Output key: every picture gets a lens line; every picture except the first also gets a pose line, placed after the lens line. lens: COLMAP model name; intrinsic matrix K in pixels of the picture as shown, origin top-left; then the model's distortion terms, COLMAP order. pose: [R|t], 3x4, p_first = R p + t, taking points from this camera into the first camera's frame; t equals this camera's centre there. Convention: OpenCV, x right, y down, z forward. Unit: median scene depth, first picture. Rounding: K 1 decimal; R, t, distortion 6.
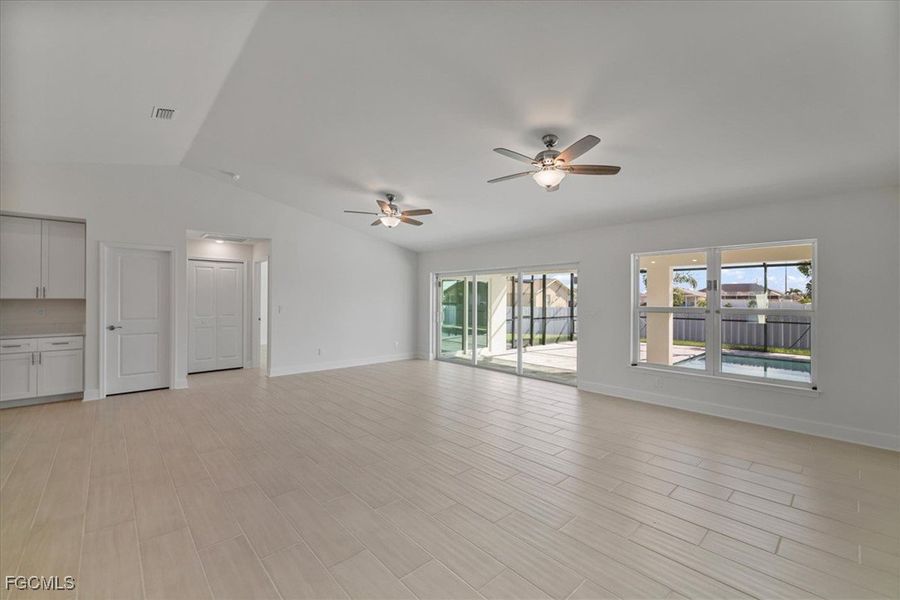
lens RADIAL K [[378.6, 0, 449.9], [0, 378.6, 296.5], [0, 0, 1]] dist [-0.001805, -0.000040]
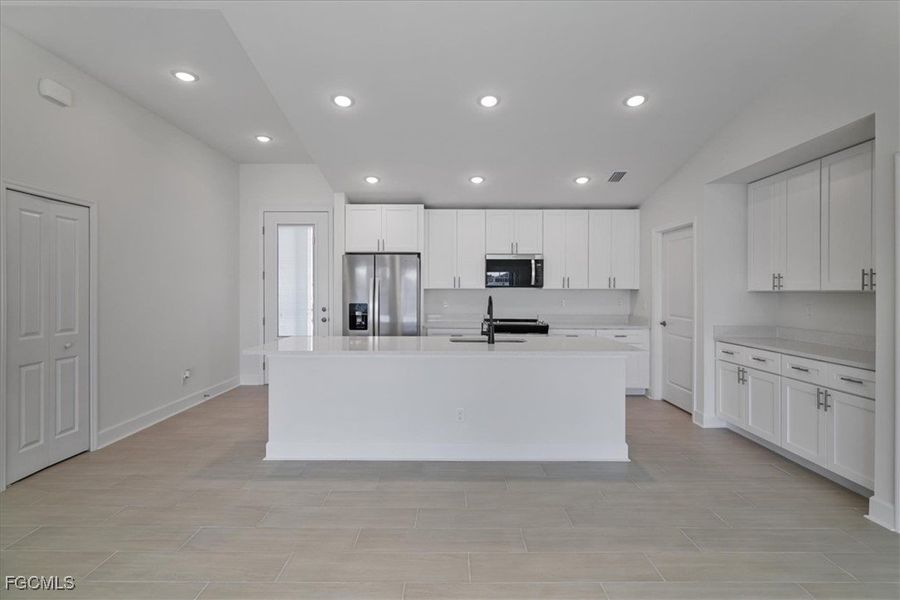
lens RADIAL K [[433.3, 0, 448.4], [0, 433.3, 290.7], [0, 0, 1]] dist [-0.001958, -0.000335]
pose [[-0.682333, -0.007840, -0.730999, -0.243264], [-0.008144, 0.999962, -0.003123, 0.011730], [0.730996, 0.003822, -0.682371, 0.981406]]
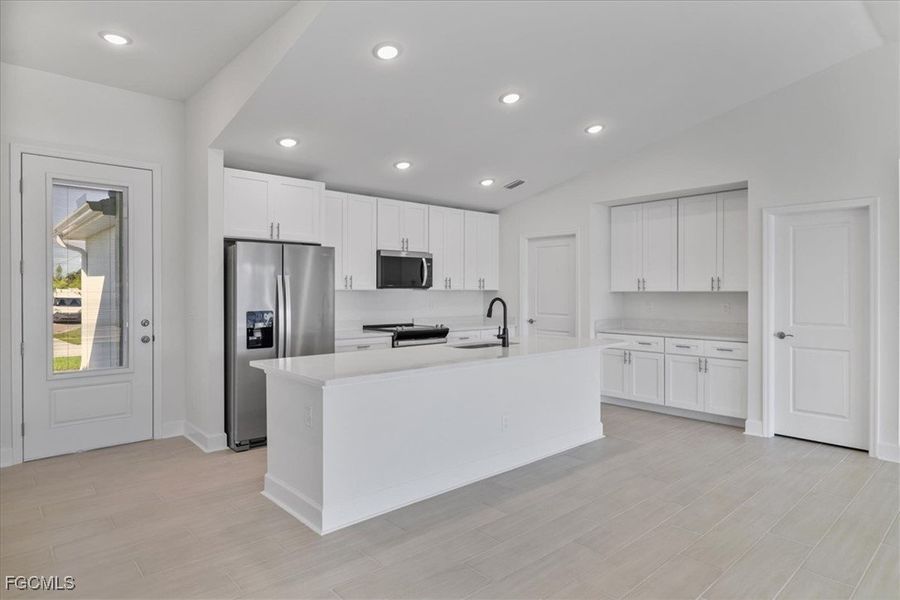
lens RADIAL K [[522.2, 0, 451.3], [0, 522.2, 291.5], [0, 0, 1]] dist [0.000834, 0.000247]
pose [[-0.009242, -0.005914, -0.999940, 0.036286], [-0.001156, 0.999982, -0.005903, 0.012490], [0.999957, 0.001101, -0.009249, 0.445556]]
